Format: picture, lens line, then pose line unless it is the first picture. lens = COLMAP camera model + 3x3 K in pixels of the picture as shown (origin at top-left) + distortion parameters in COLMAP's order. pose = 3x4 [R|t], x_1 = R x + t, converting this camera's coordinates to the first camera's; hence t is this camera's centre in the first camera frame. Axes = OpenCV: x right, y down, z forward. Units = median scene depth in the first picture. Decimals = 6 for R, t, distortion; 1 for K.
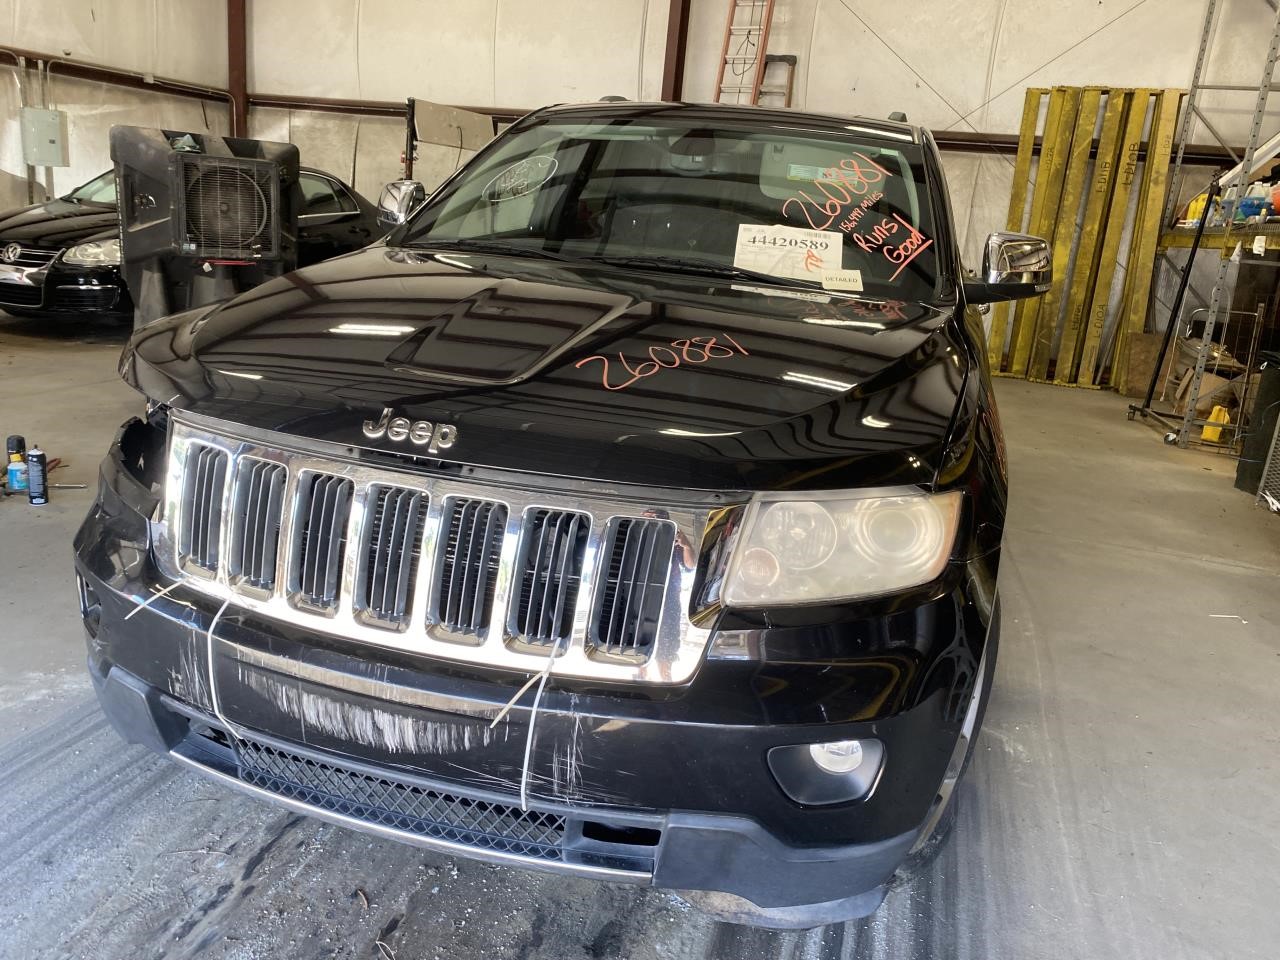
lens RADIAL K [[976.7, 0, 646.5], [0, 976.7, 479.6], [0, 0, 1]] dist [0.032258, -0.029373]
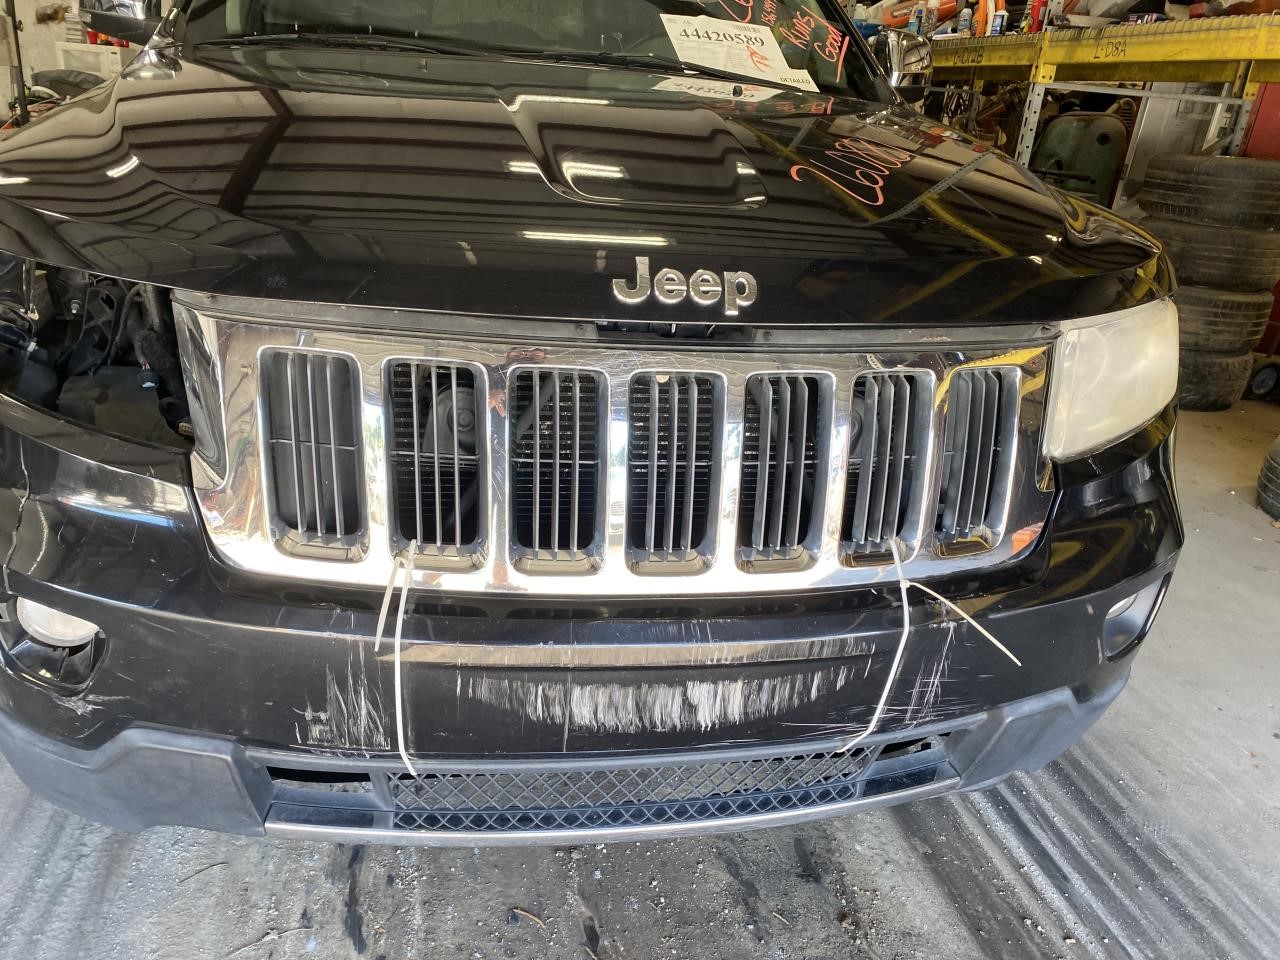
lens RADIAL K [[976.7, 0, 629.6], [0, 976.7, 487.9], [0, 0, 1]] dist [0.032258, -0.029373]
pose [[0.895178, -0.182603, 0.406587, -0.479117], [0.117075, 0.976525, 0.180808, -0.033793], [-0.430059, -0.114255, 0.895542, 0.319598]]
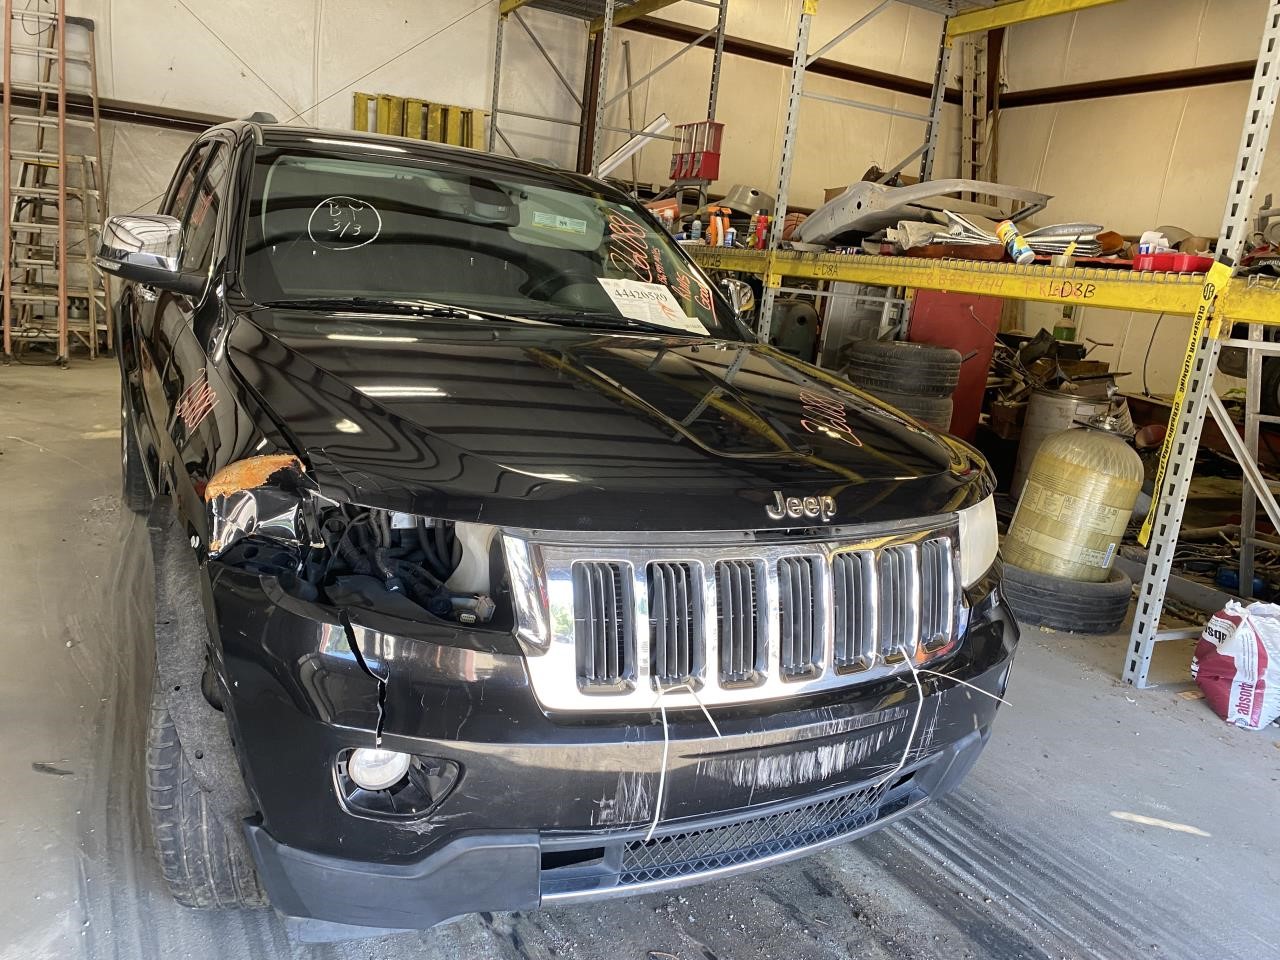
lens RADIAL K [[976.7, 0, 647.1], [0, 976.7, 485.7], [0, 0, 1]] dist [0.032258, -0.029373]
pose [[0.697014, -0.168145, 0.697064, -0.969749], [0.145750, 0.985046, 0.091873, -0.172229], [-0.702089, 0.037560, 0.711098, 0.248491]]
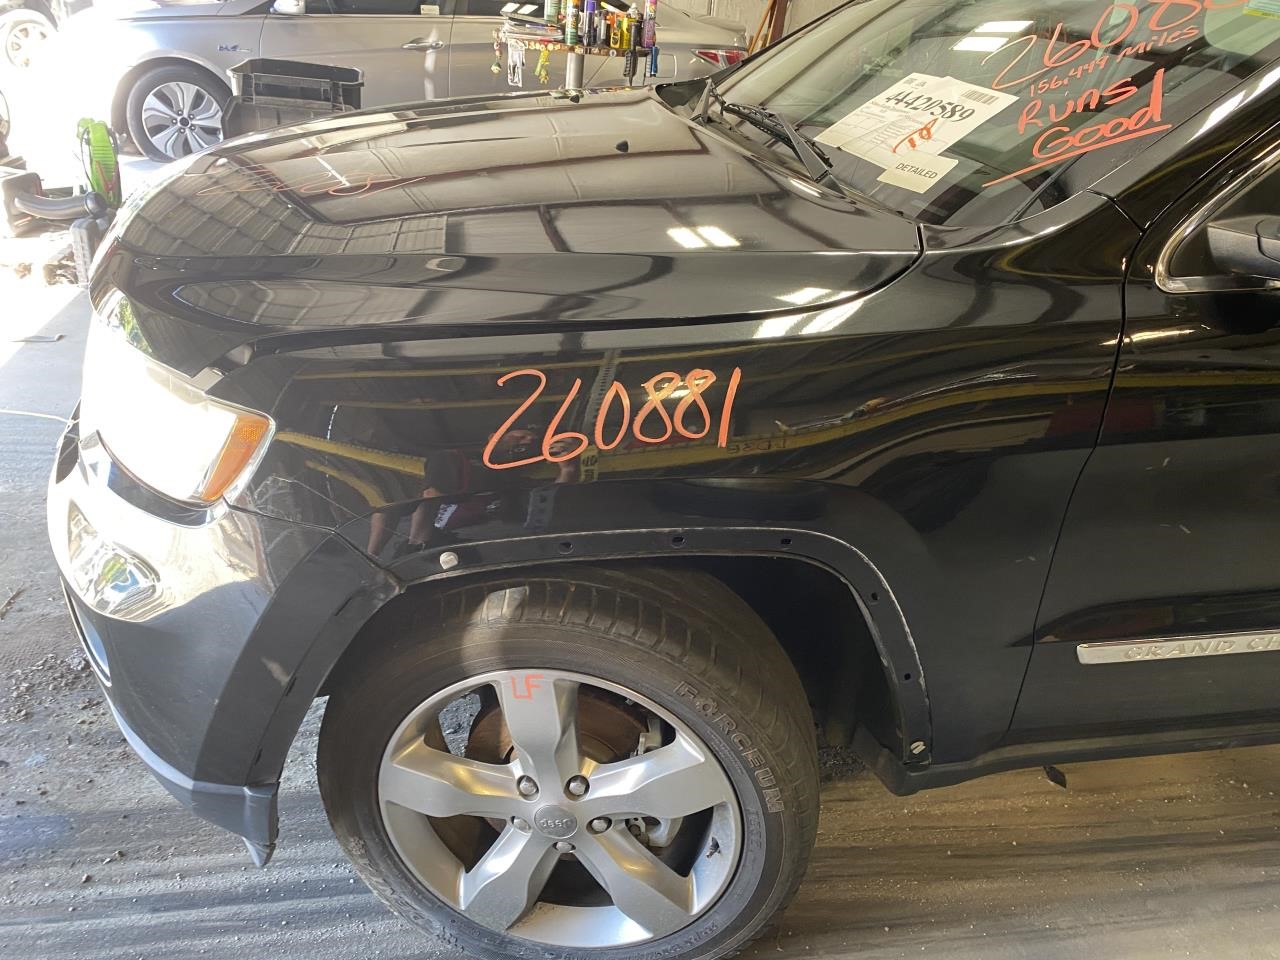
lens RADIAL K [[976.7, 0, 615.2], [0, 976.7, 497.5], [0, 0, 1]] dist [0.032258, -0.029373]
pose [[0.450532, 0.394964, -0.800640, 0.901664], [-0.295784, 0.912200, 0.283556, -0.186663], [0.842338, 0.109065, 0.527799, 0.745755]]
